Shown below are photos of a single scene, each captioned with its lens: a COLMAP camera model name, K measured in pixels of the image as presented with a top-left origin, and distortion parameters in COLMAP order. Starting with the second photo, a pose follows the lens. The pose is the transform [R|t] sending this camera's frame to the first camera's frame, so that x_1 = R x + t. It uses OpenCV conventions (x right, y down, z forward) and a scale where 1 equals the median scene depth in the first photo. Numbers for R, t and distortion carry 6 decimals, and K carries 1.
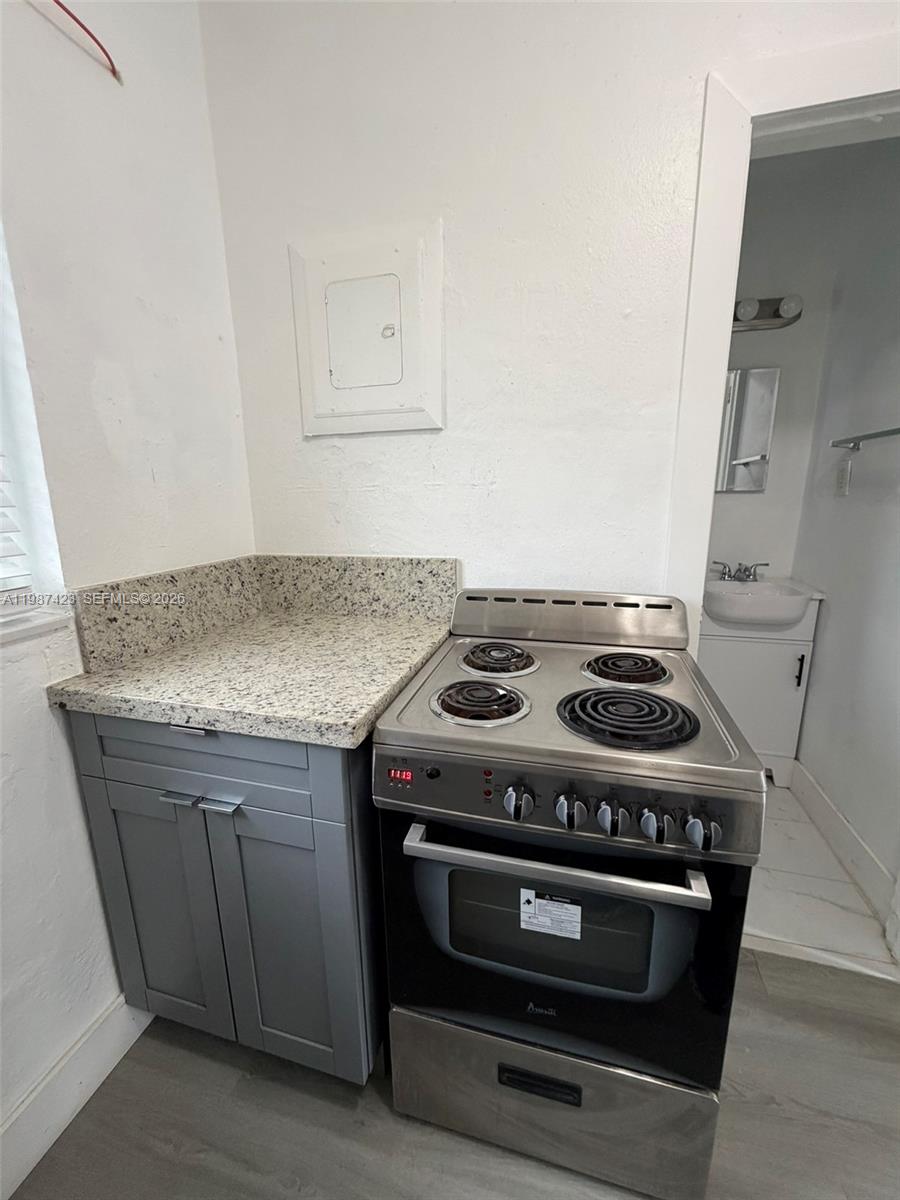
lens RADIAL K [[478.9, 0, 451.8], [0, 478.9, 597.1], [0, 0, 1]] dist [-0.000029, 0.000252]
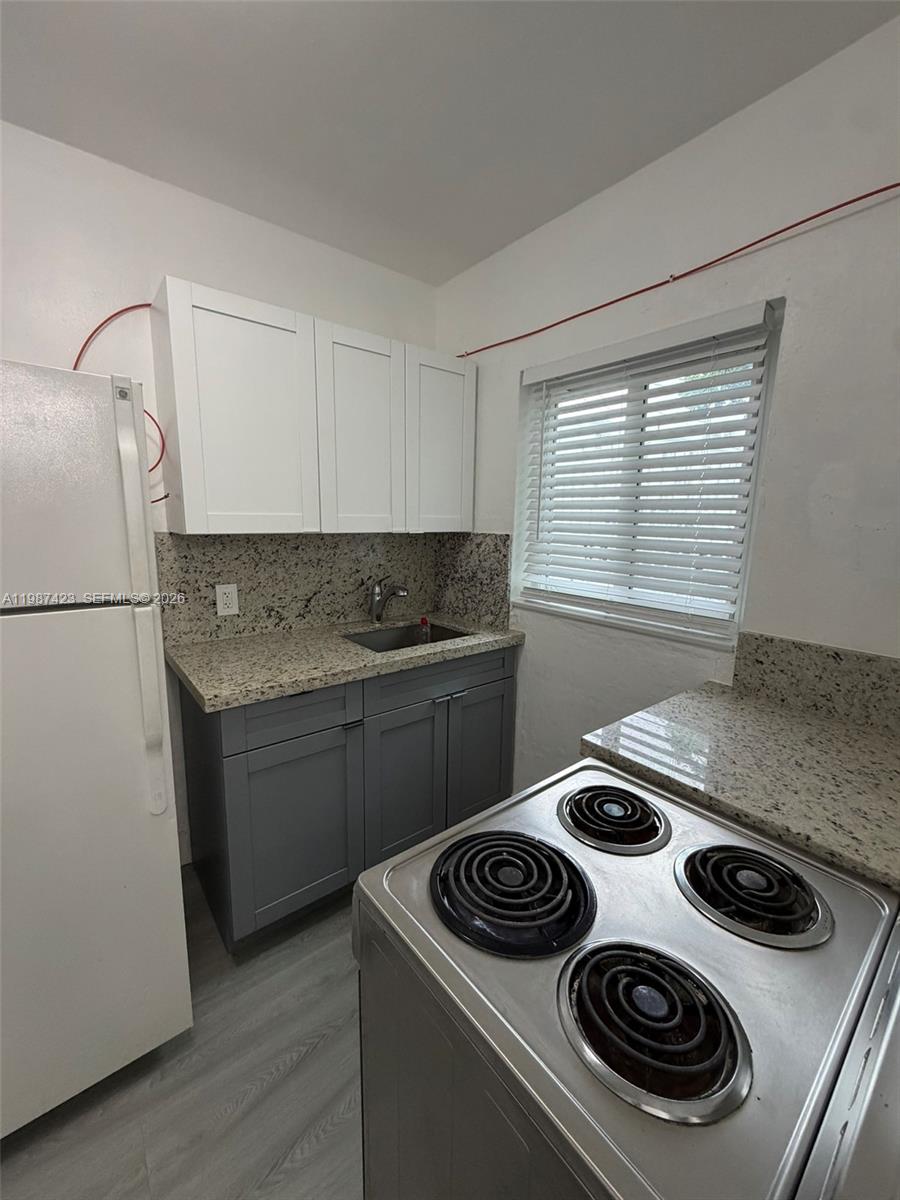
lens RADIAL K [[478.9, 0, 451.8], [0, 478.9, 597.1], [0, 0, 1]] dist [-0.000029, 0.000252]
pose [[-0.587616, 0.137795, -0.797320, 0.755491], [-0.184119, 0.936772, 0.297589, -0.329415], [0.787913, 0.321670, -0.525091, 0.894220]]
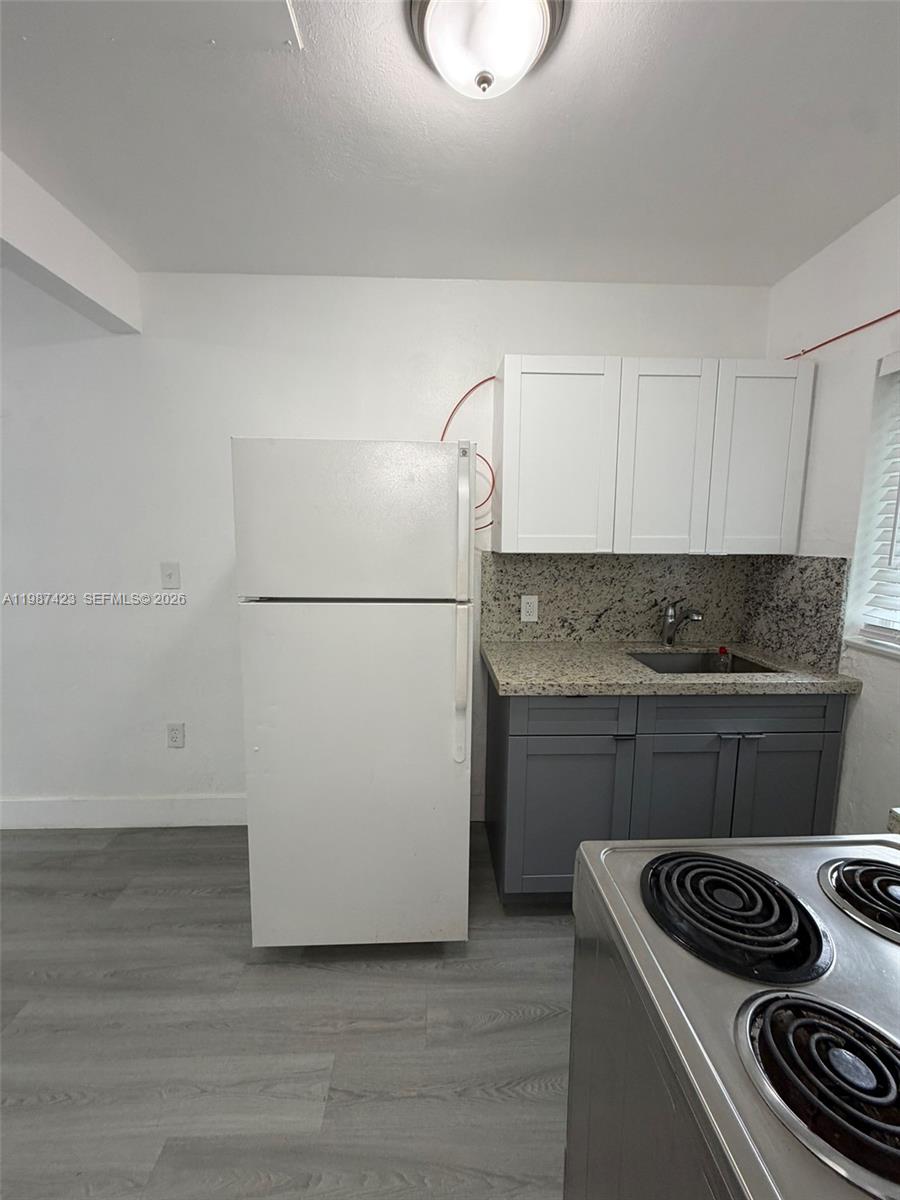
lens RADIAL K [[478.9, 0, 451.8], [0, 478.9, 597.1], [0, 0, 1]] dist [-0.000029, 0.000252]
pose [[-0.954743, 0.045811, -0.293884, 0.768485], [-0.058898, 0.939383, 0.337774, -0.372431], [0.291543, 0.339796, -0.894171, 1.062953]]
